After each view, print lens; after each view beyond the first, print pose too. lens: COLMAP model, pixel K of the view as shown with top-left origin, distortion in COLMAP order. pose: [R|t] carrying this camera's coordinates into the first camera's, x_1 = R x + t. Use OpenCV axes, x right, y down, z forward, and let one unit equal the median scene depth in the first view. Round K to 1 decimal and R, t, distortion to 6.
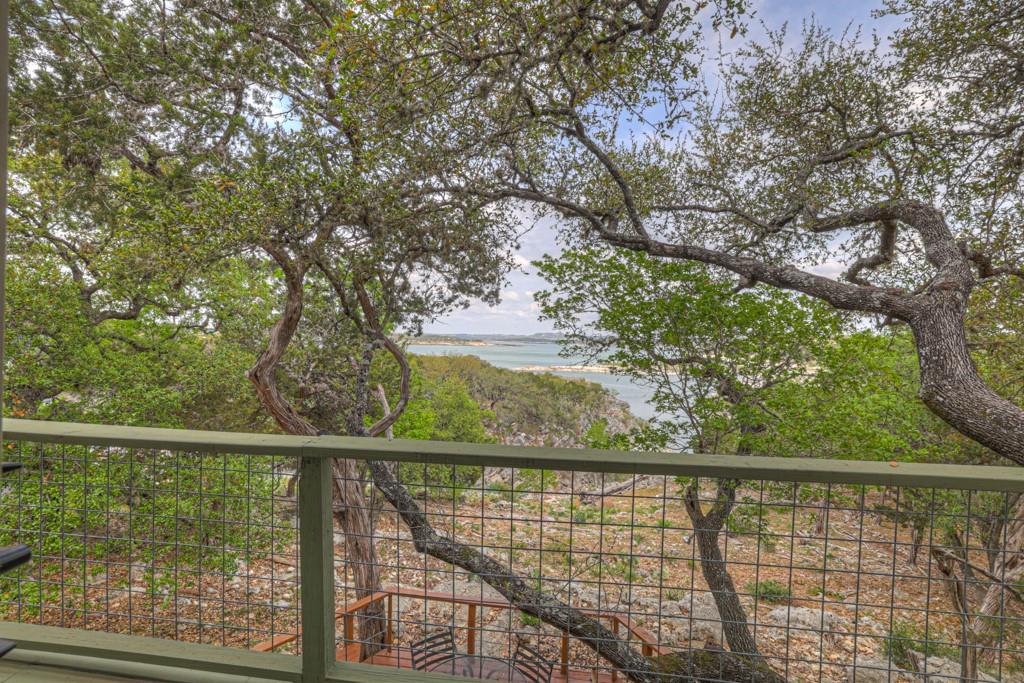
lens RADIAL K [[472.1, 0, 510.7], [0, 472.1, 357.2], [0, 0, 1]] dist [-0.002947, -0.000190]
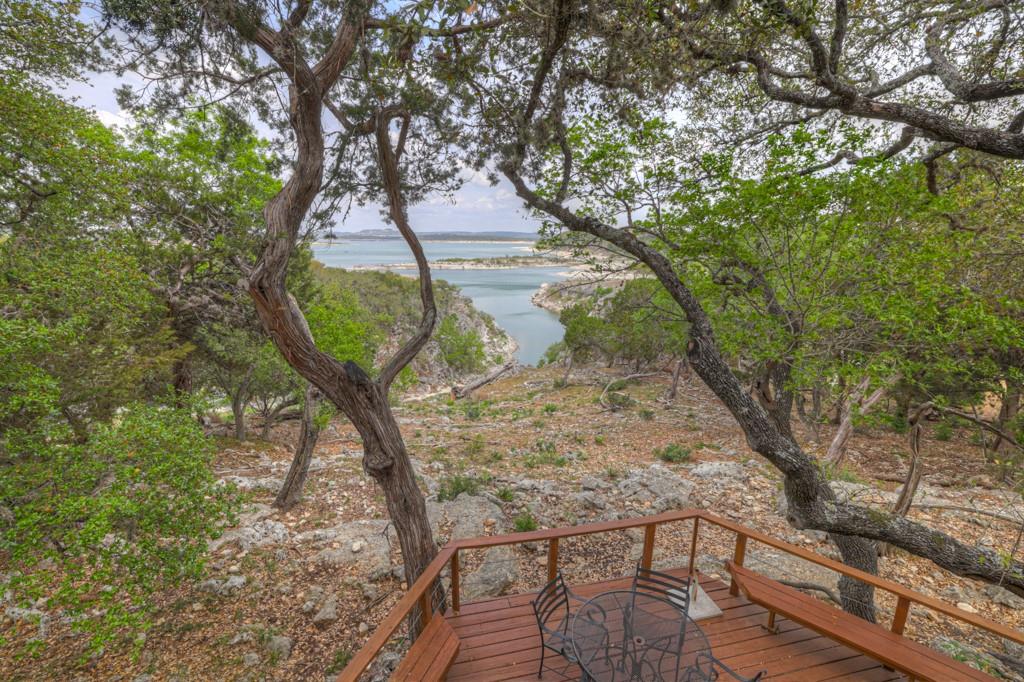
lens RADIAL K [[465.7, 0, 507.5], [0, 465.7, 336.6], [0, 0, 1]] dist [-0.011187, -0.000223]
pose [[0.938584, -0.085966, 0.334172, -0.127235], [0.026392, 0.983516, 0.178884, 0.001167], [-0.344041, -0.159078, 0.925381, 0.091536]]
